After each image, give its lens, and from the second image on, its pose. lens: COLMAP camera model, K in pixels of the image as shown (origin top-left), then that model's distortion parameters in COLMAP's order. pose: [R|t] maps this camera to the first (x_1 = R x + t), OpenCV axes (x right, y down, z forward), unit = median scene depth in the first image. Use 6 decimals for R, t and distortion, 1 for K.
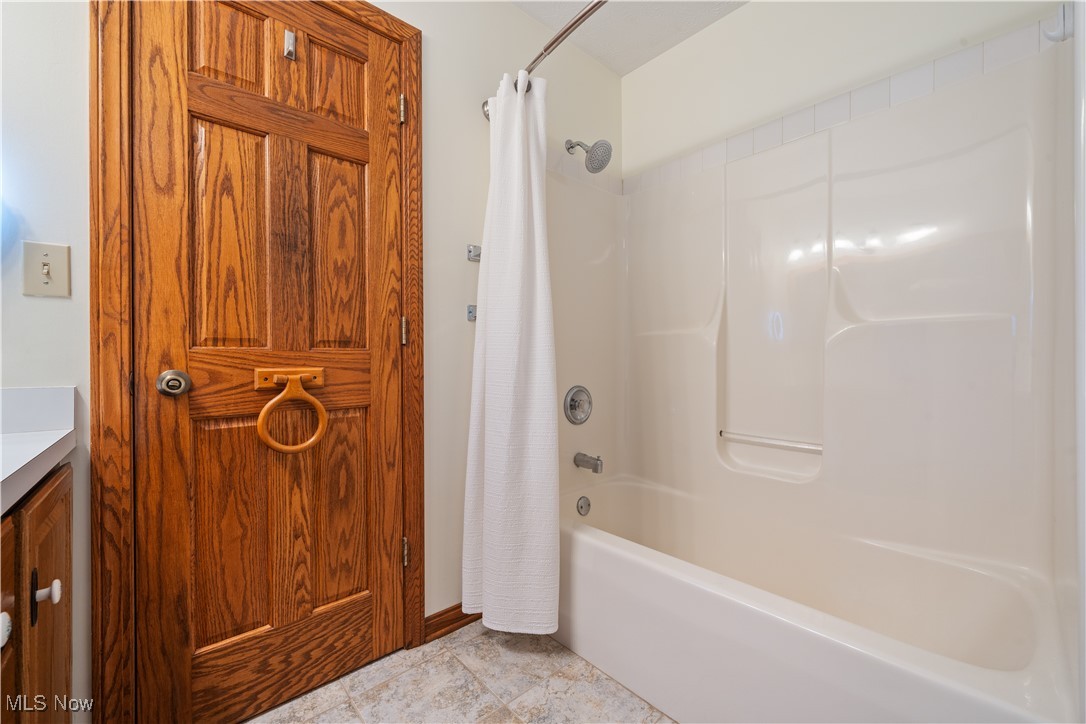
lens RADIAL K [[431.0, 0, 543.3], [0, 431.0, 360.7], [0, 0, 1]] dist [-0.003298, 0.000240]
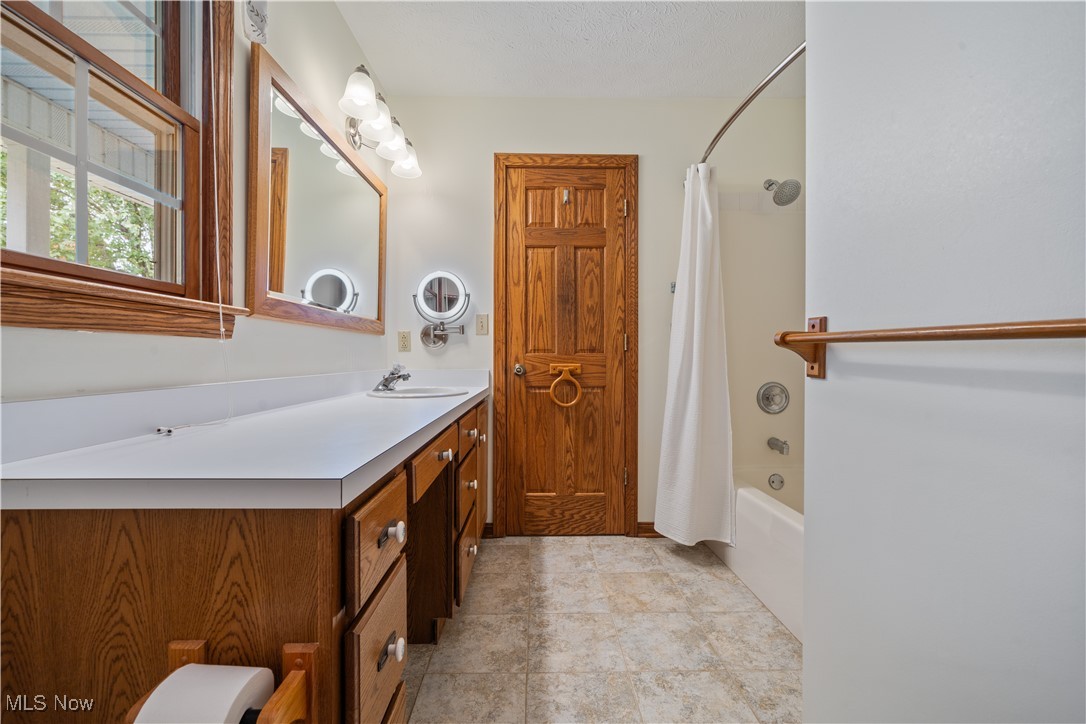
lens RADIAL K [[431.0, 0, 543.4], [0, 431.0, 358.8], [0, 0, 1]] dist [-0.003298, 0.000240]
pose [[0.761249, 0.005731, -0.648435, 0.596670], [-0.006187, 0.999980, 0.001576, -0.008486], [0.648431, 0.002812, 0.761269, -0.542159]]
